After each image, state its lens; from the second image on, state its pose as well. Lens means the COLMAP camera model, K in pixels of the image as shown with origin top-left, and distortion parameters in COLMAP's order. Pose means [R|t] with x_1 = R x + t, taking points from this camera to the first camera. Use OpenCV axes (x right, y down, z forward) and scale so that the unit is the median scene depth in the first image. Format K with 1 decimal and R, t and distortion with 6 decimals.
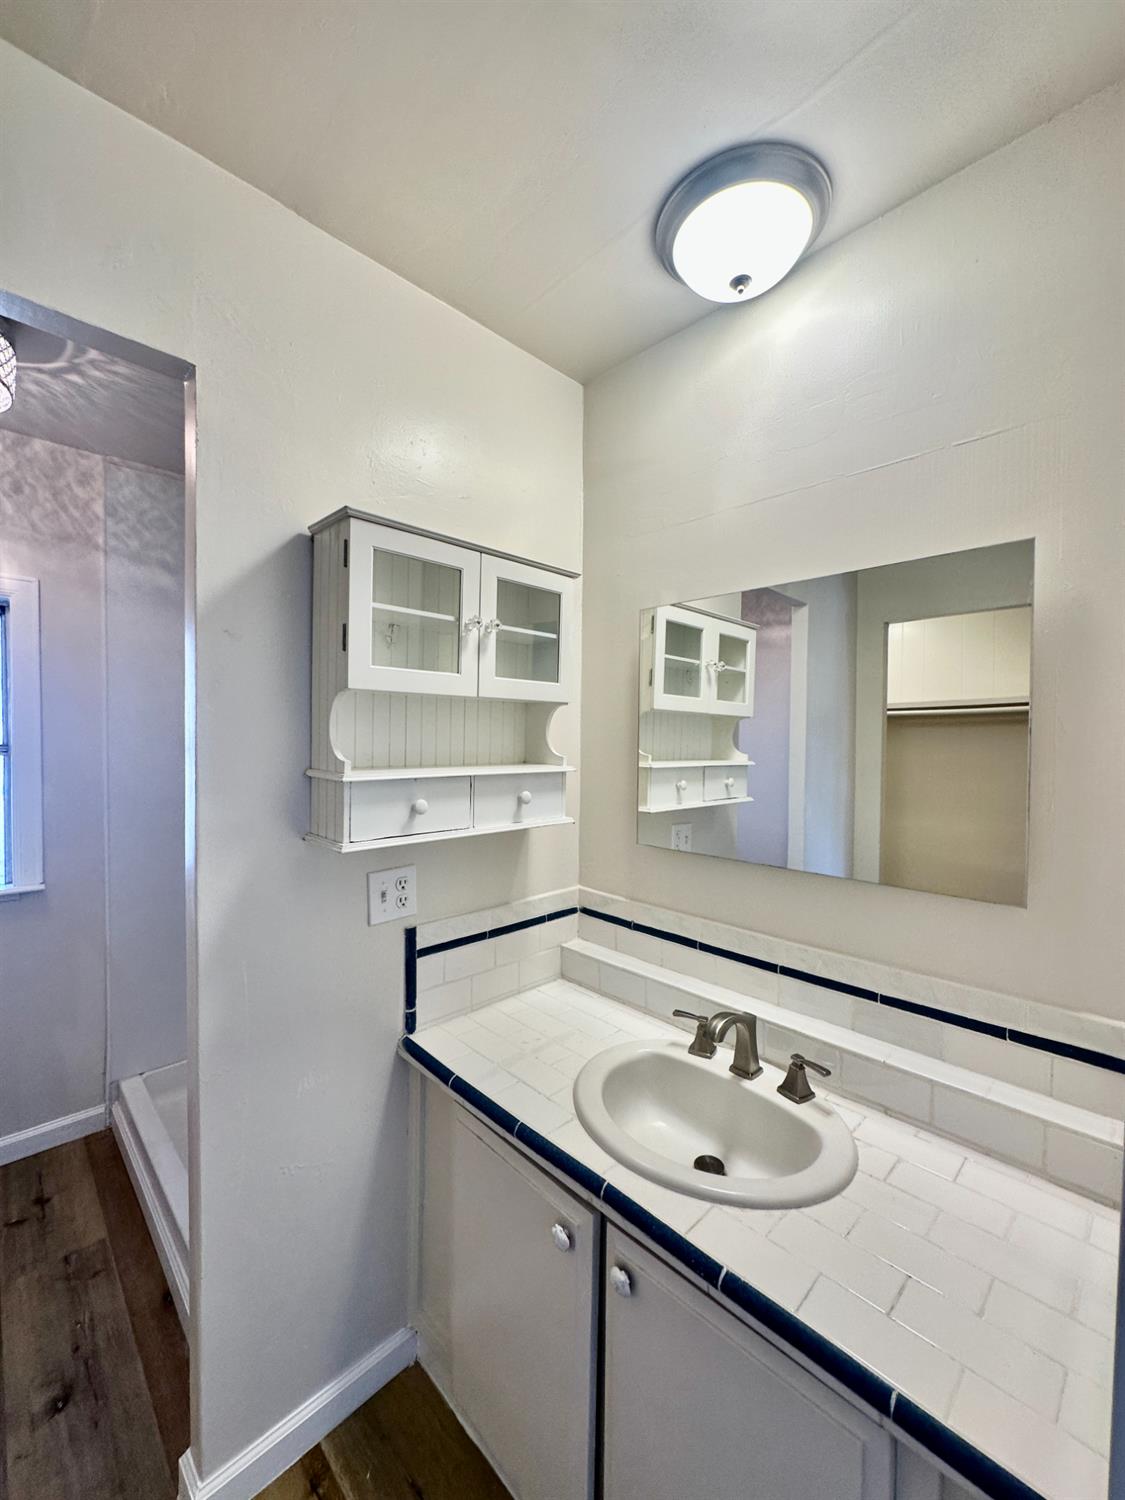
lens RADIAL K [[600.2, 0, 558.1], [0, 600.2, 751.5], [0, 0, 1]] dist [0.000946, 0.000763]
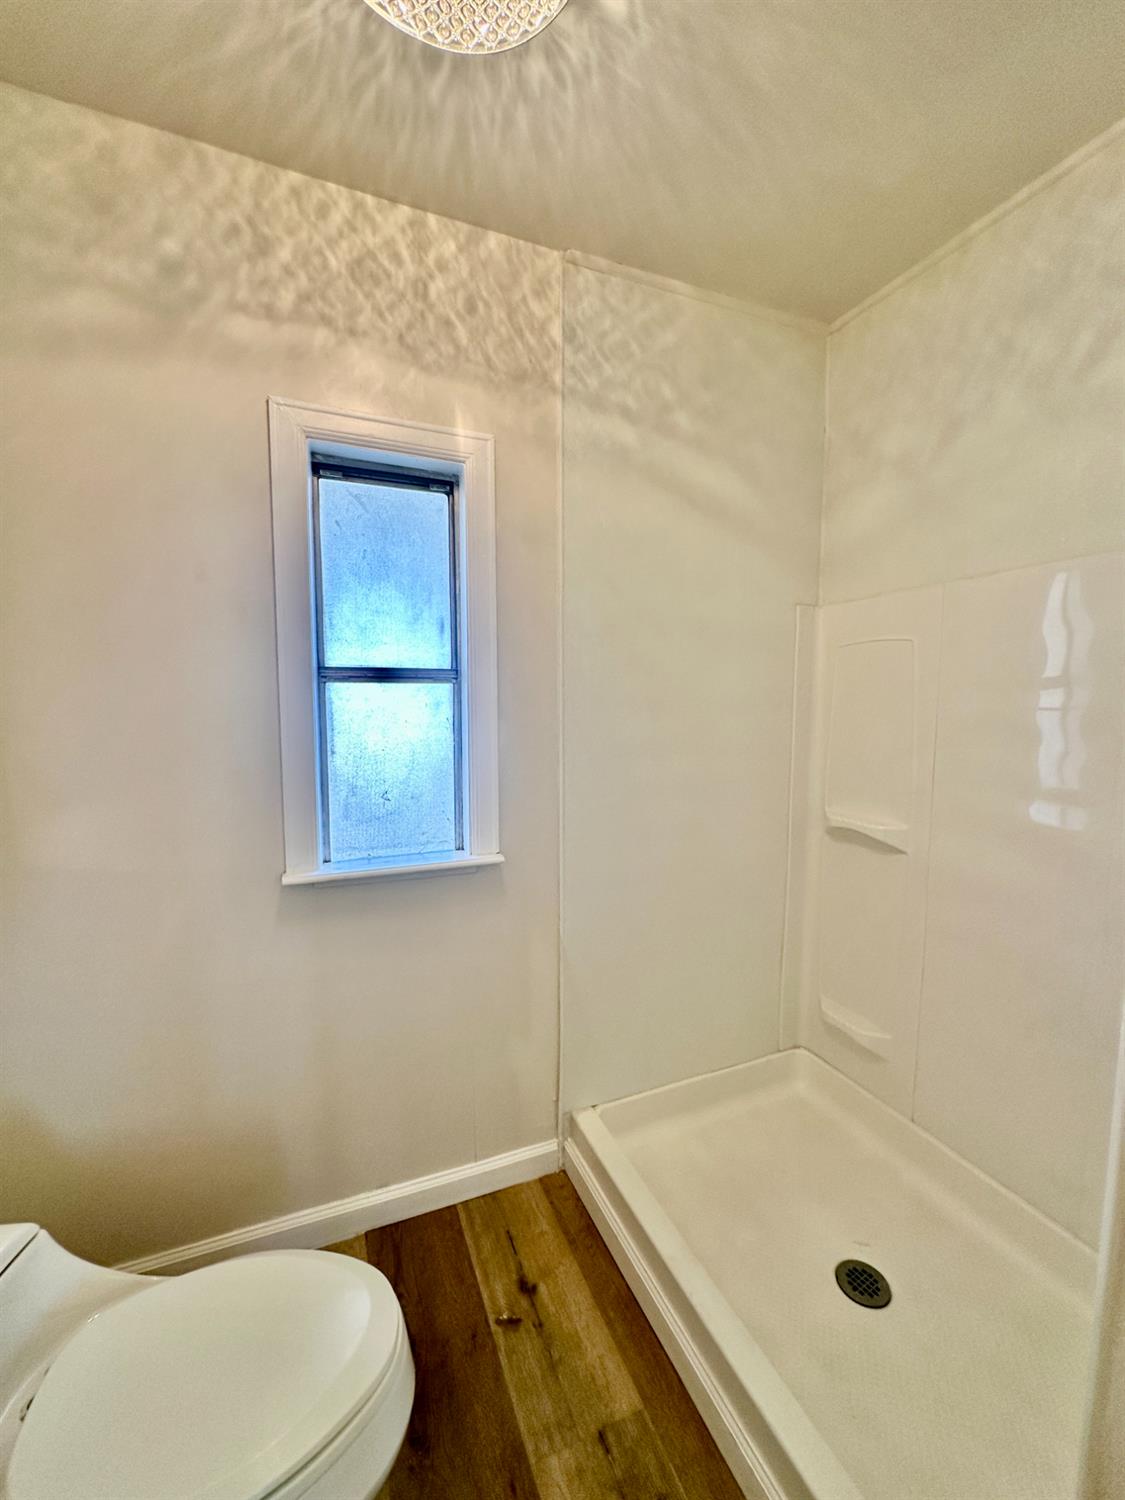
lens RADIAL K [[600.2, 0, 564.9], [0, 600.2, 750.0], [0, 0, 1]] dist [0.000946, 0.000763]
pose [[0.932795, 0.028246, -0.359298, -0.501341], [-0.004355, 0.997735, 0.067130, 0.037833], [0.360381, -0.061054, 0.930805, 0.328390]]
